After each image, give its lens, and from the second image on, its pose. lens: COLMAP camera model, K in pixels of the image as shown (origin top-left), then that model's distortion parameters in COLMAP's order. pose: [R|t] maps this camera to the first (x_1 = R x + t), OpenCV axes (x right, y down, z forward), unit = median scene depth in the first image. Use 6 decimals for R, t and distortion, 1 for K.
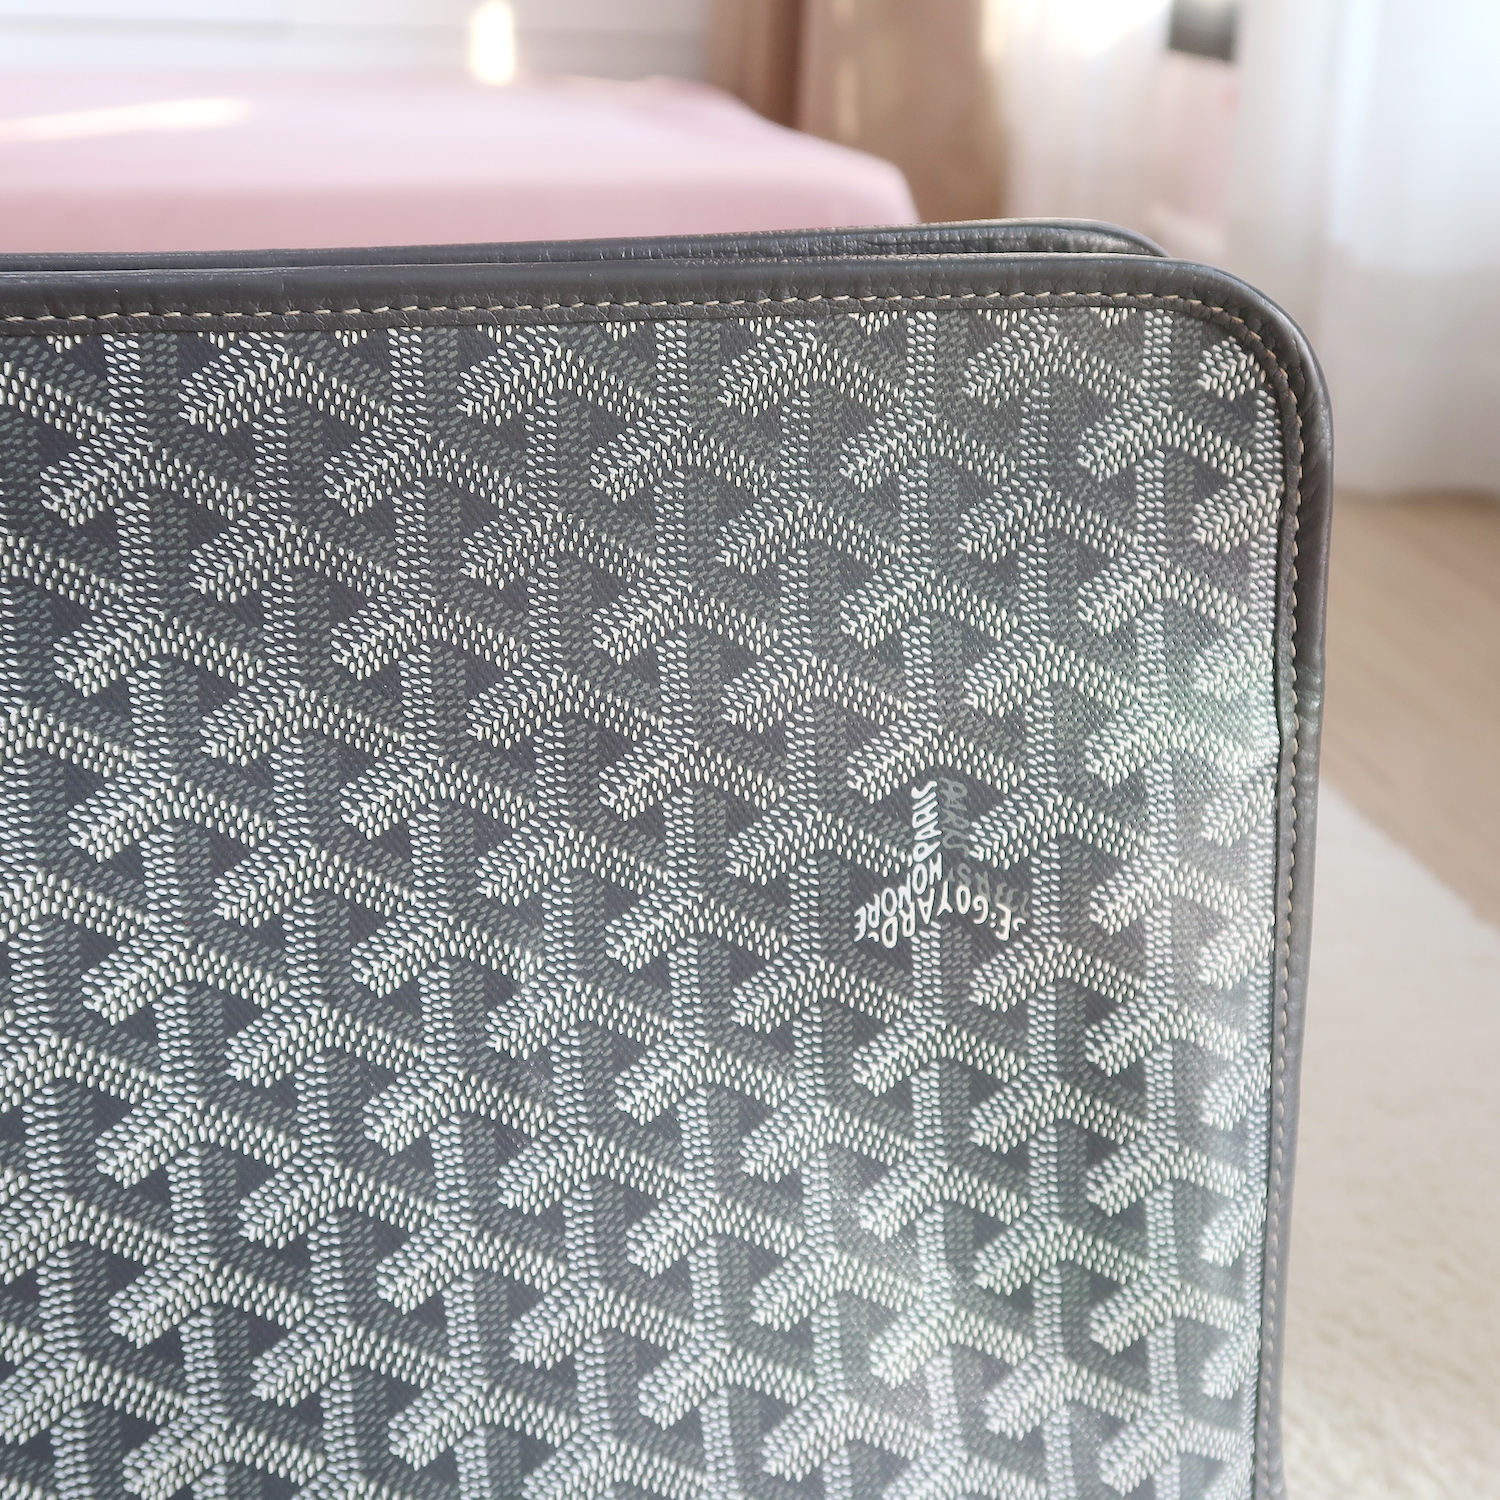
lens RADIAL K [[2172.9, 0, 757.5], [0, 2172.9, 749.5], [0, 0, 1]] dist [-0.011100, 0.000000]
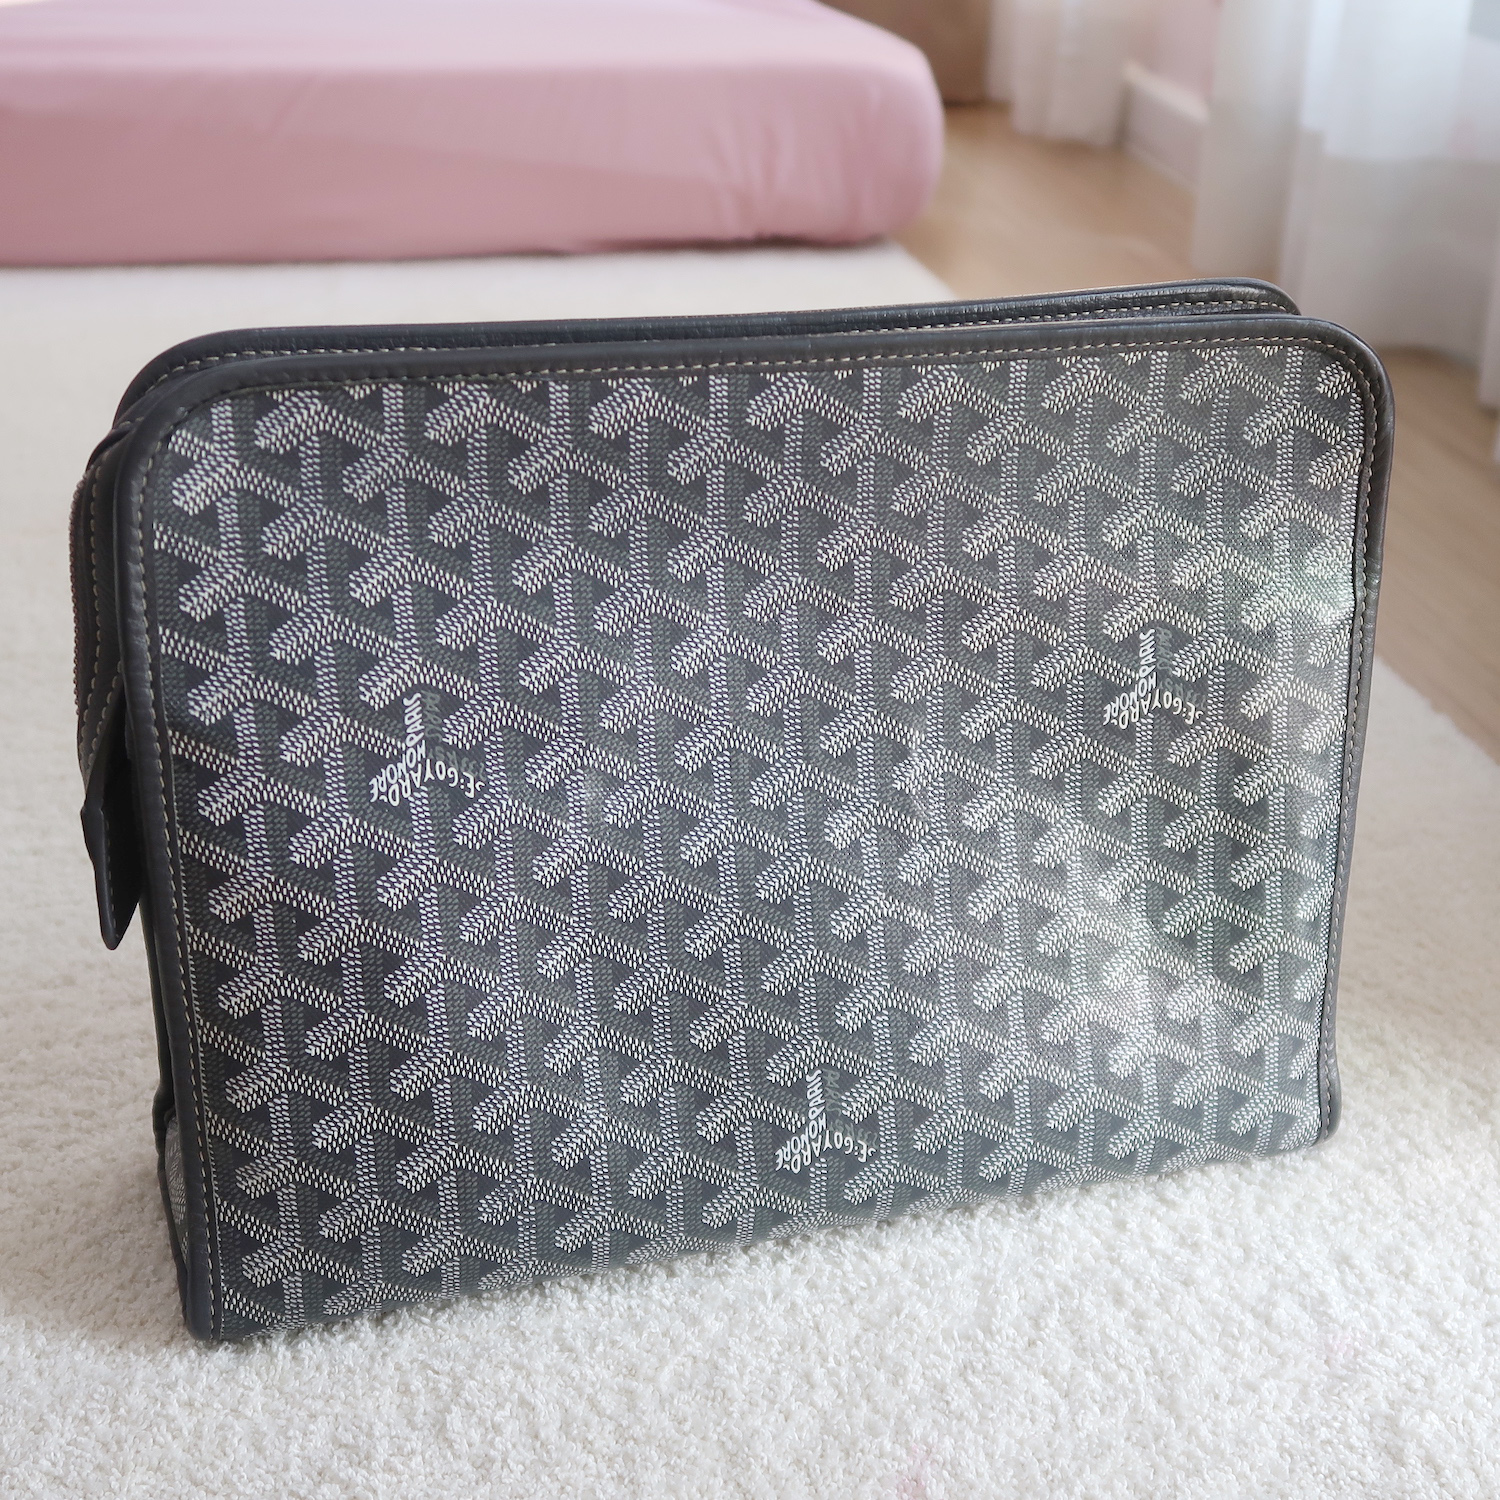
lens RADIAL K [[2172.9, 0, 749.9], [0, 2172.9, 739.9], [0, 0, 1]] dist [-0.011100, 0.000000]
pose [[0.999251, -0.000294, 0.038698, -0.294011], [-0.003322, 0.995629, 0.093336, -0.055730], [-0.038556, -0.093395, 0.994882, -0.657680]]
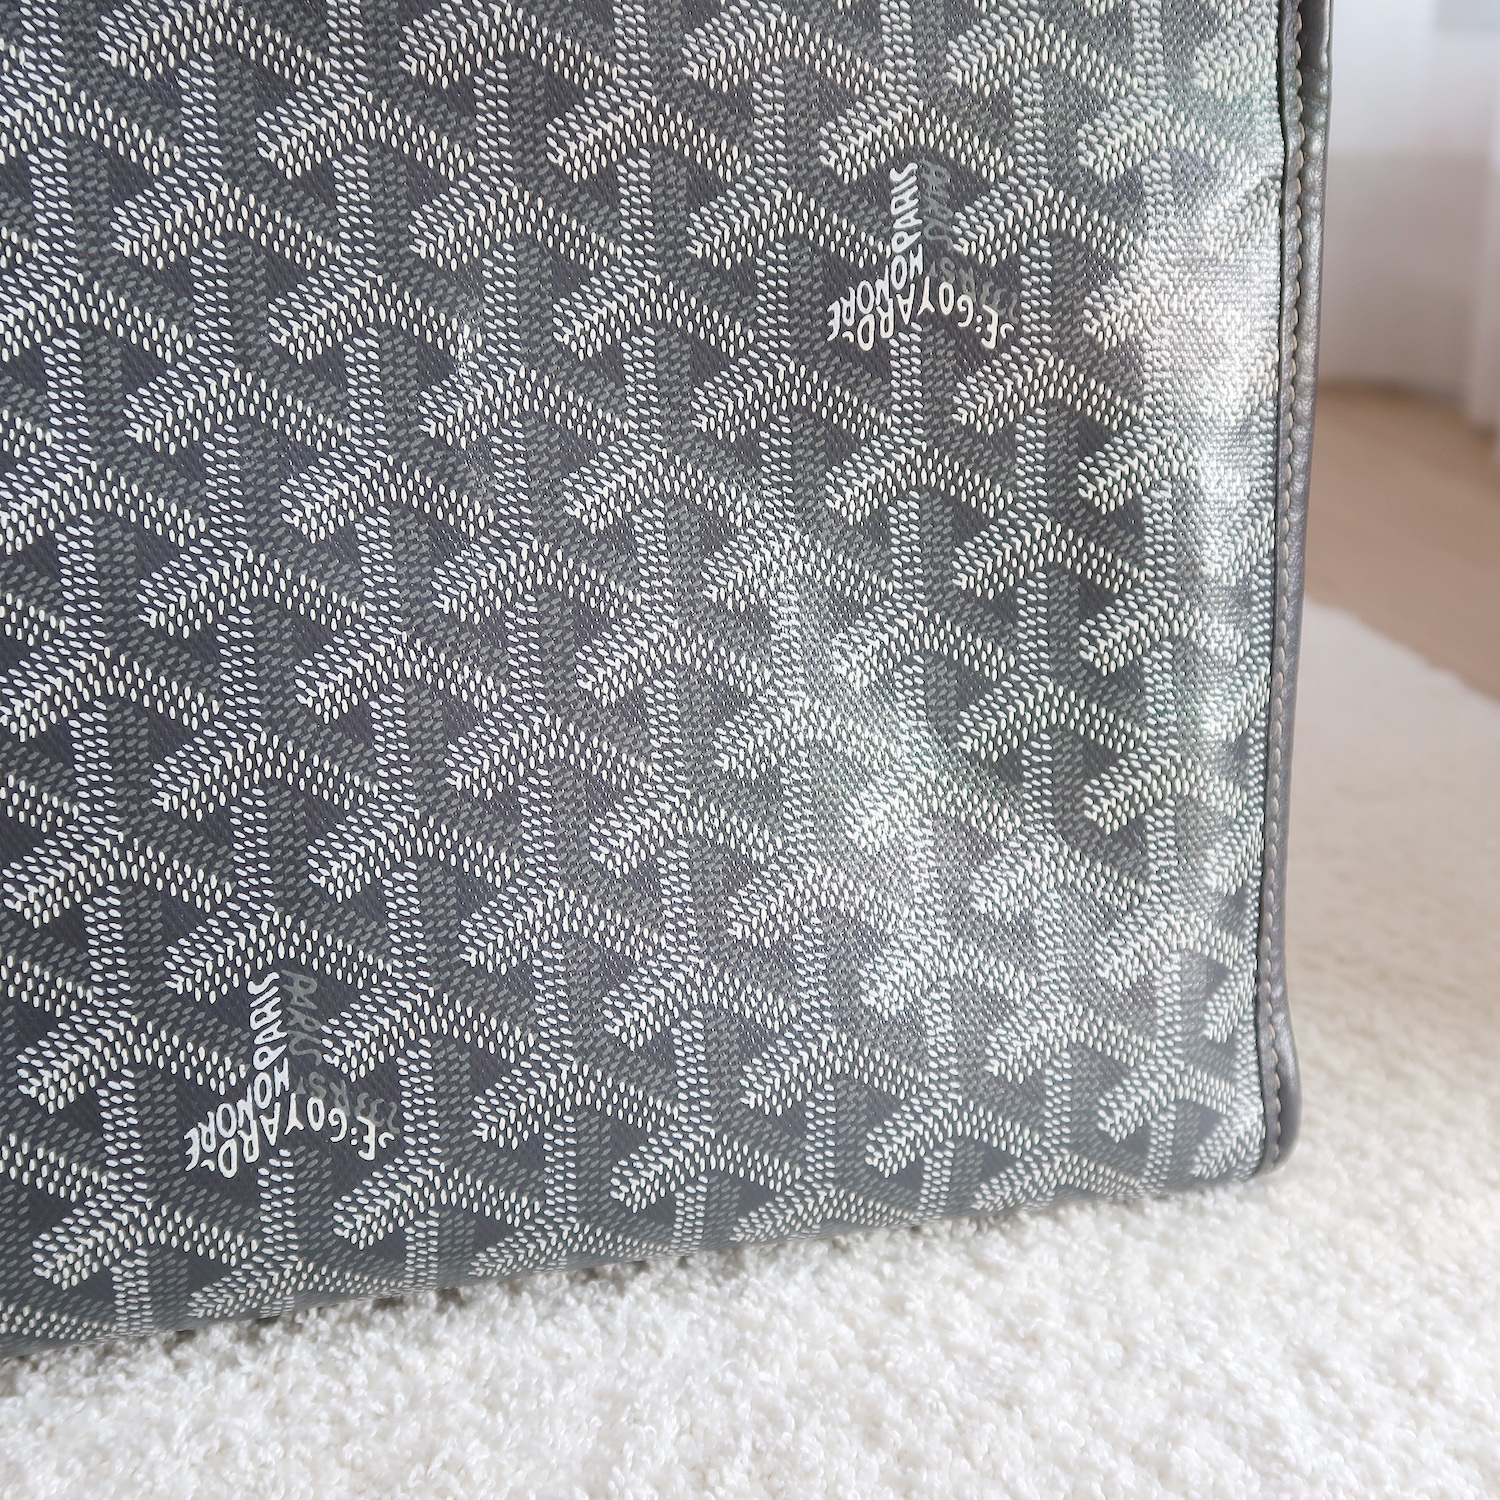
lens RADIAL K [[2172.9, 0, 757.5], [0, 2172.9, 754.9], [0, 0, 1]] dist [-0.011100, 0.000000]
pose [[0.998867, -0.002065, 0.047534, -0.028156], [0.003326, 0.999644, -0.026456, 0.287547], [-0.047462, 0.026584, 0.998519, 0.103507]]
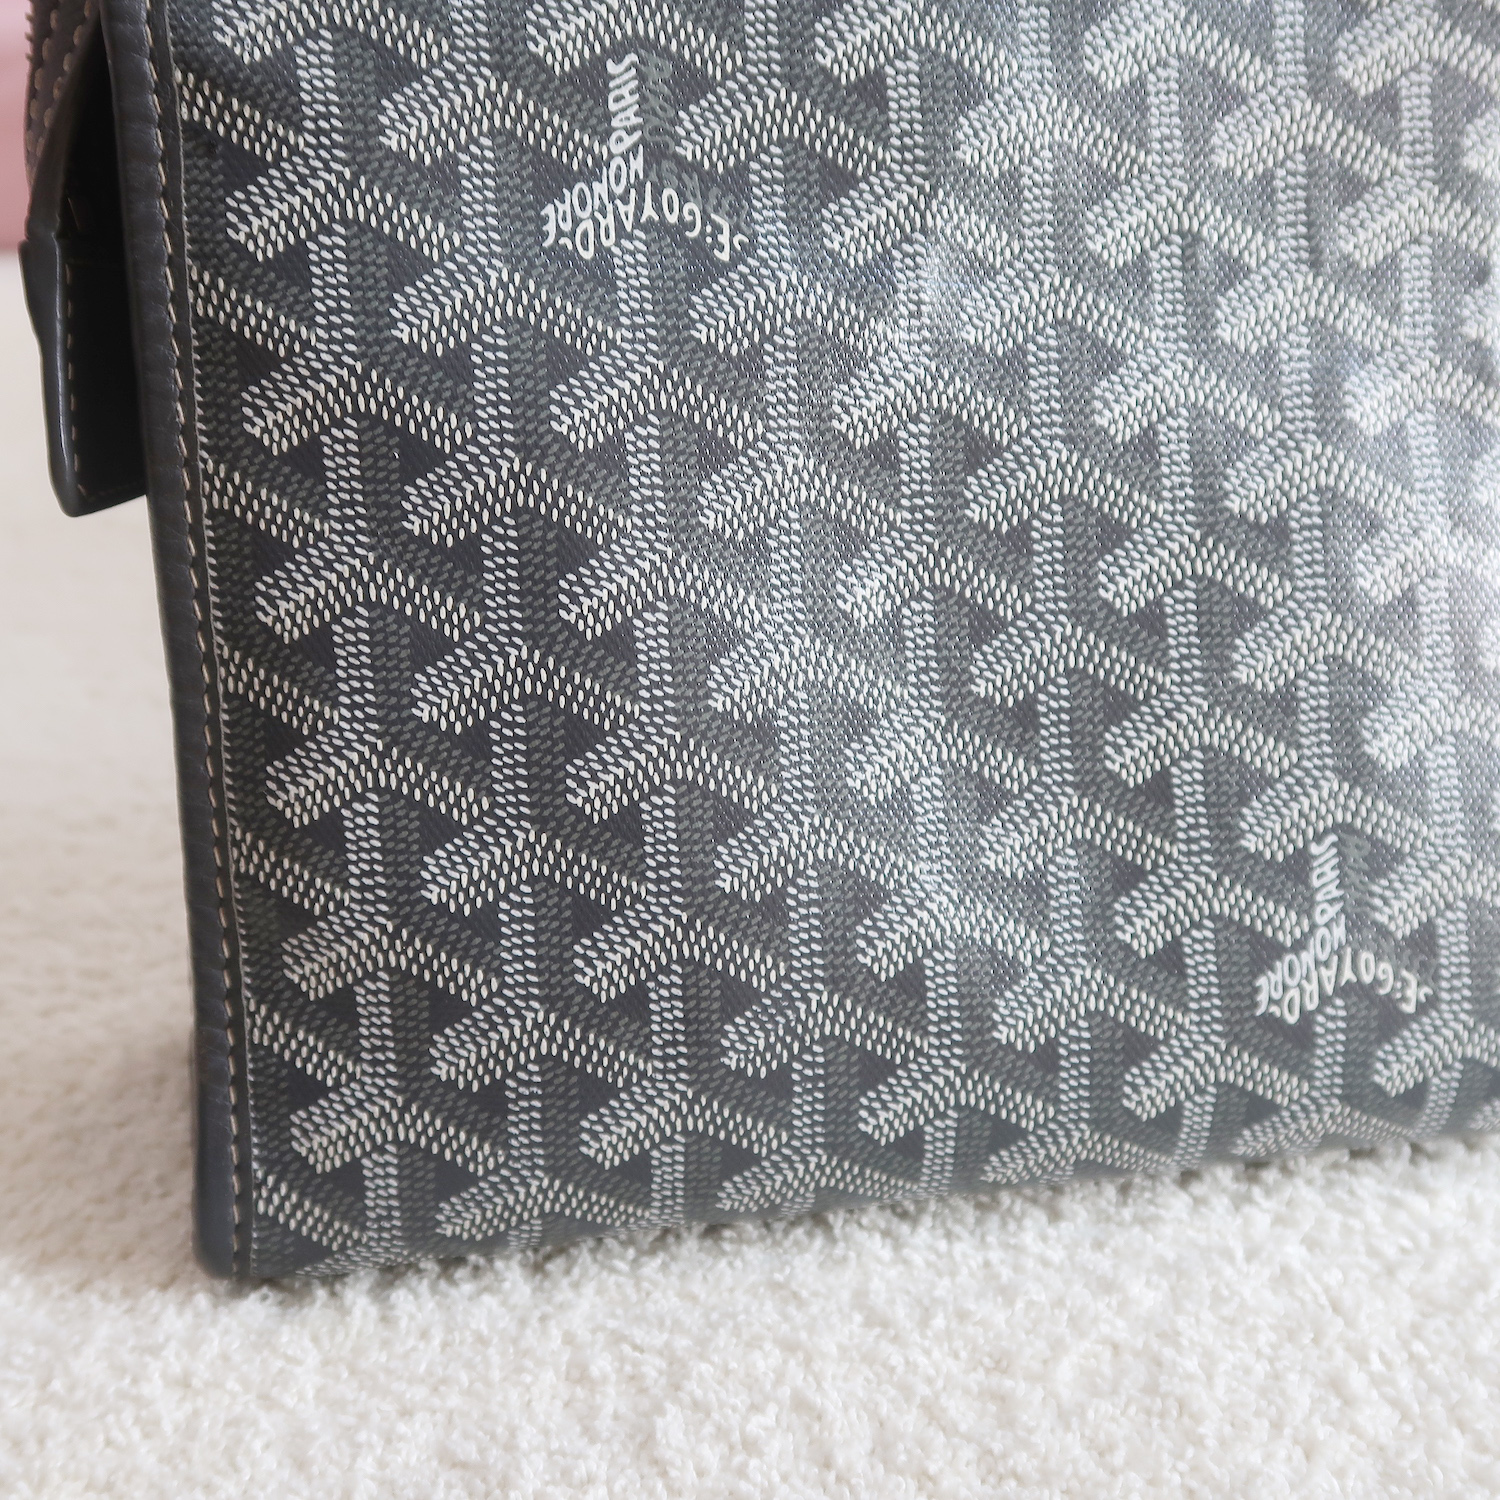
lens RADIAL K [[2172.9, 0, 745.7], [0, 2172.9, 761.4], [0, 0, 1]] dist [-0.011100, 0.000000]
pose [[0.998035, 0.010103, -0.061842, -0.369003], [-0.010655, 0.999906, -0.008610, 0.329195], [0.061749, 0.009252, 0.998049, 0.033305]]
